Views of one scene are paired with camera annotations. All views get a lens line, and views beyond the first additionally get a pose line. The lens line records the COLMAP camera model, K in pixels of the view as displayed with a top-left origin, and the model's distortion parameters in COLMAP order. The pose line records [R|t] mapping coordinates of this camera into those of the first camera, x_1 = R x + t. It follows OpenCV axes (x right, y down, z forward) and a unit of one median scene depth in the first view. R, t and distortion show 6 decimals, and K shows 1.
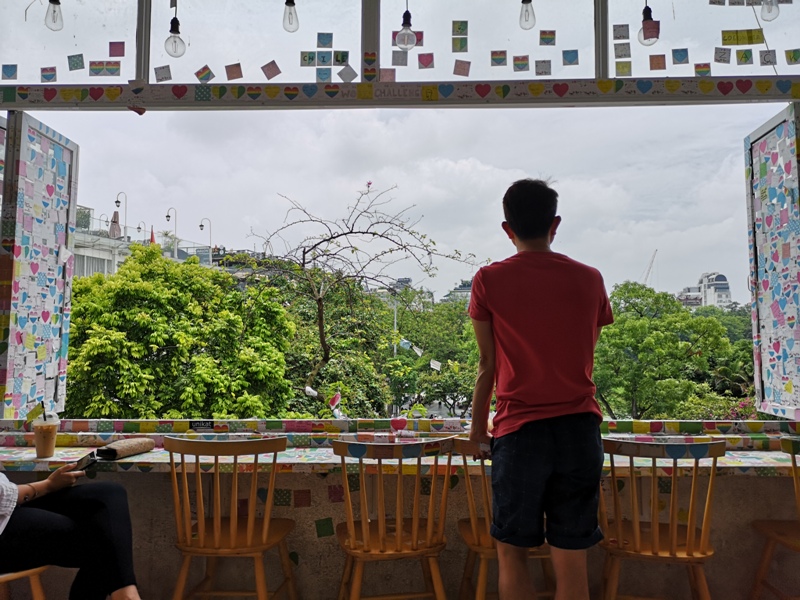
lens RADIAL K [[627.2, 0, 401.2], [0, 627.2, 298.4], [0, 0, 1]] dist [0.019393, -0.016097]
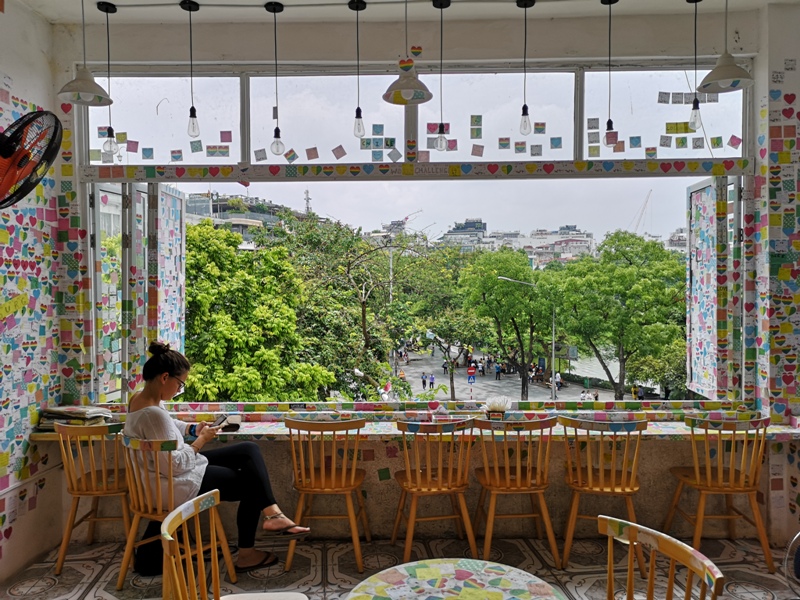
lens RADIAL K [[627.2, 0, 397.9], [0, 627.2, 301.6], [0, 0, 1]] dist [0.019393, -0.016097]
pose [[0.999957, -0.007331, 0.005713, -0.088919], [0.006736, 0.995157, 0.098070, -0.172642], [-0.006405, -0.098027, 0.995163, -0.404609]]
